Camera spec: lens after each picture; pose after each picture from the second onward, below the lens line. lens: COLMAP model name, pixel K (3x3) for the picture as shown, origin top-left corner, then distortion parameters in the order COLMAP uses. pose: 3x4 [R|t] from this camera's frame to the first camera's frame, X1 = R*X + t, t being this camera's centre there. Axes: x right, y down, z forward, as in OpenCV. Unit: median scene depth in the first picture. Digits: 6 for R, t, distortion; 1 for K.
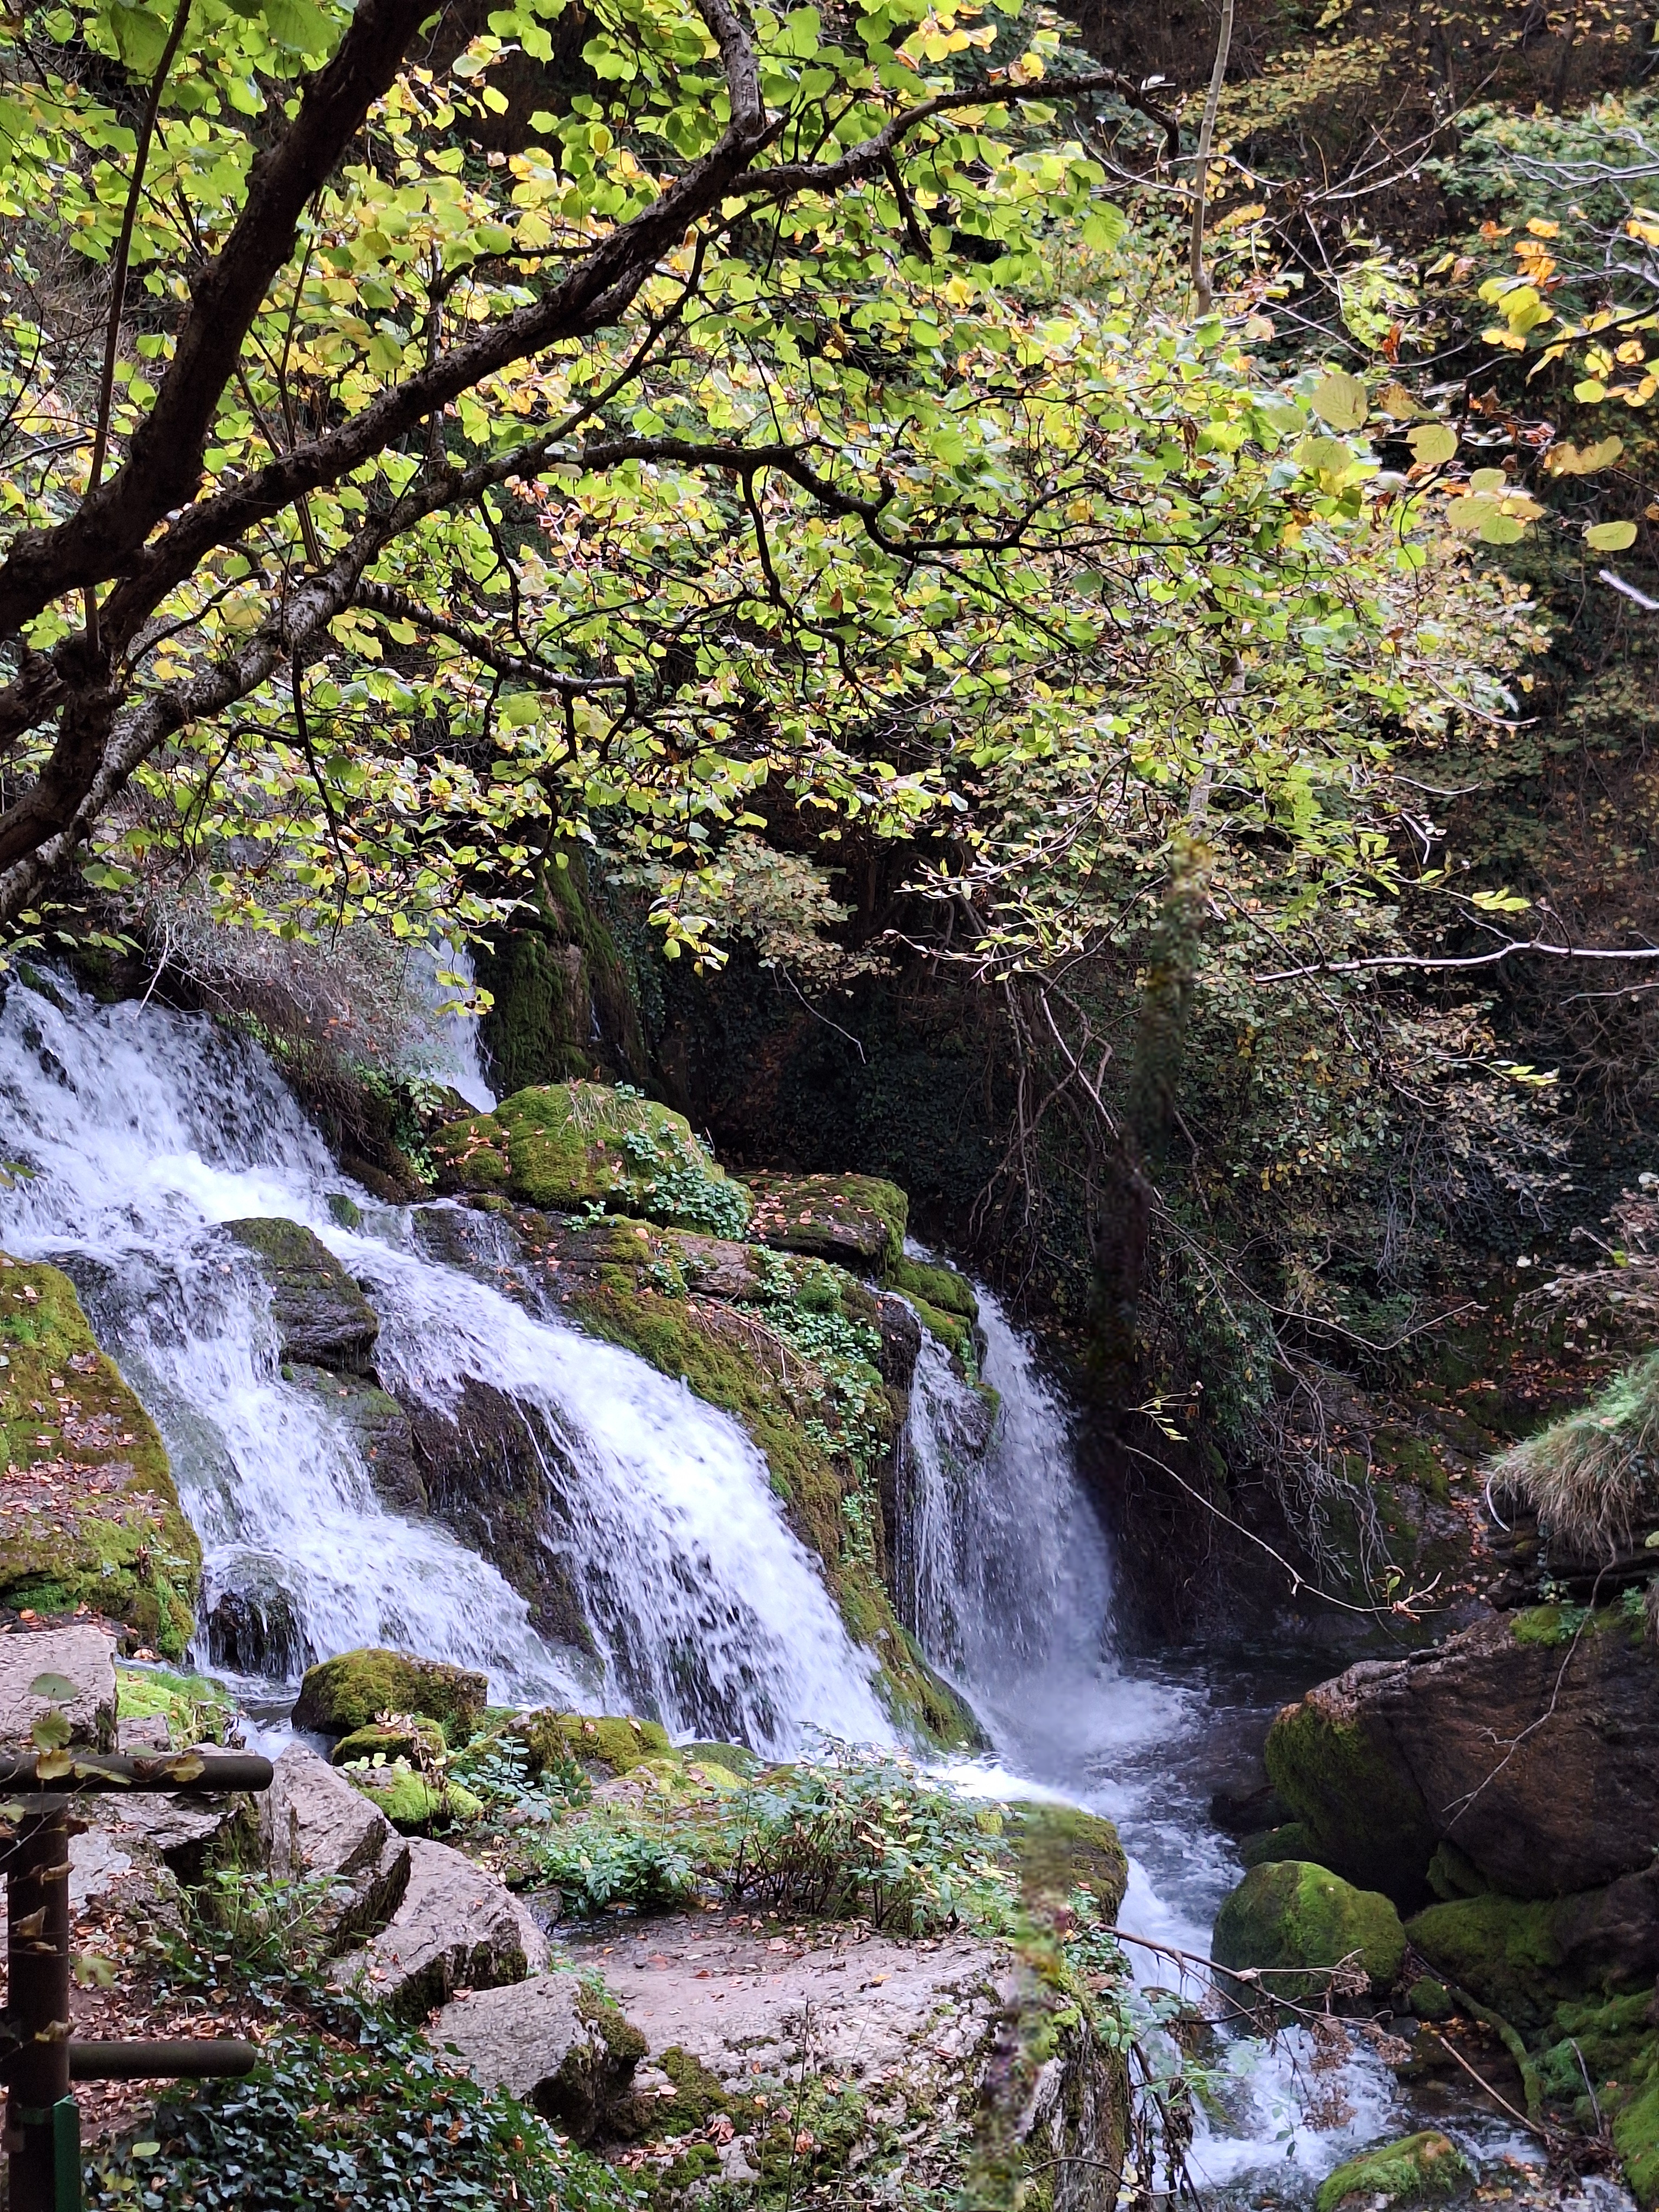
lens RADIAL K [[1479.9, 0, 829.5], [0, 1479.9, 1106.0], [0, 0, 1]] dist [-0.002857, -0.000513]
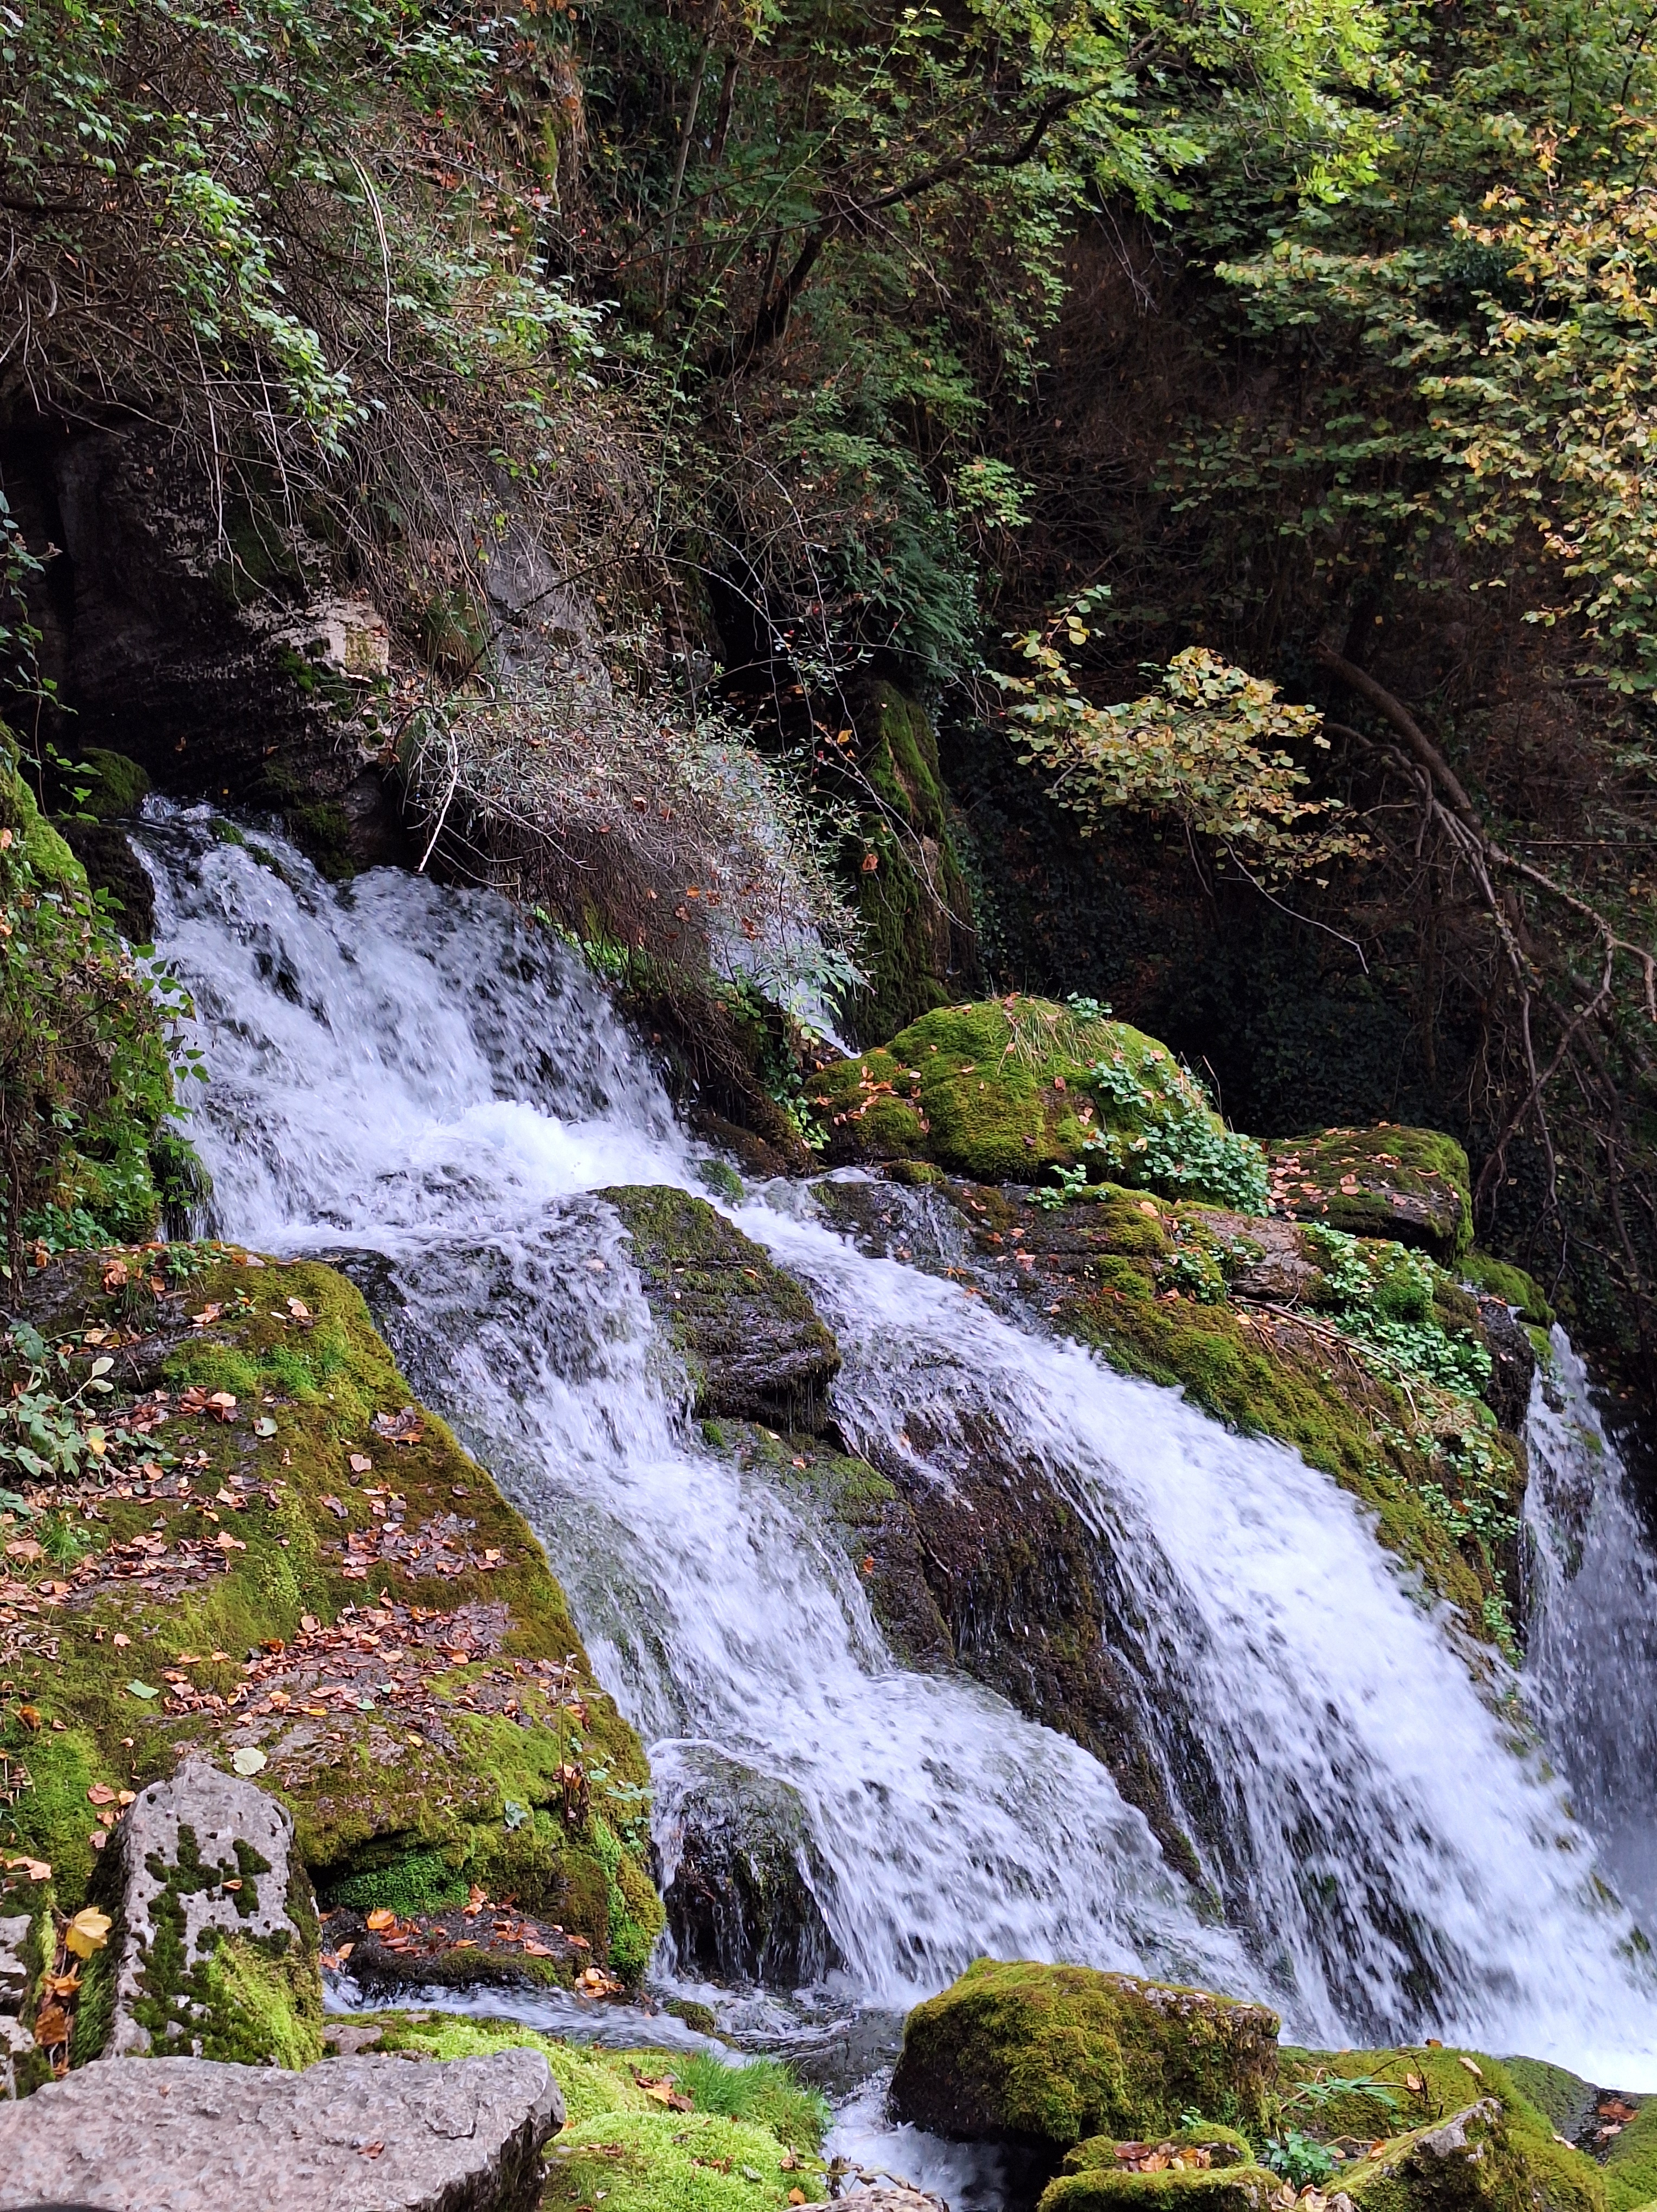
lens RADIAL K [[1484.0, 0, 828.6], [0, 1484.0, 1156.5], [0, 0, 1]] dist [0.011876, 0.002705]
pose [[0.998571, -0.042458, -0.032452, -0.246968], [0.042024, 0.999019, -0.013963, 0.066067], [0.033013, 0.012580, 0.999376, 0.336071]]
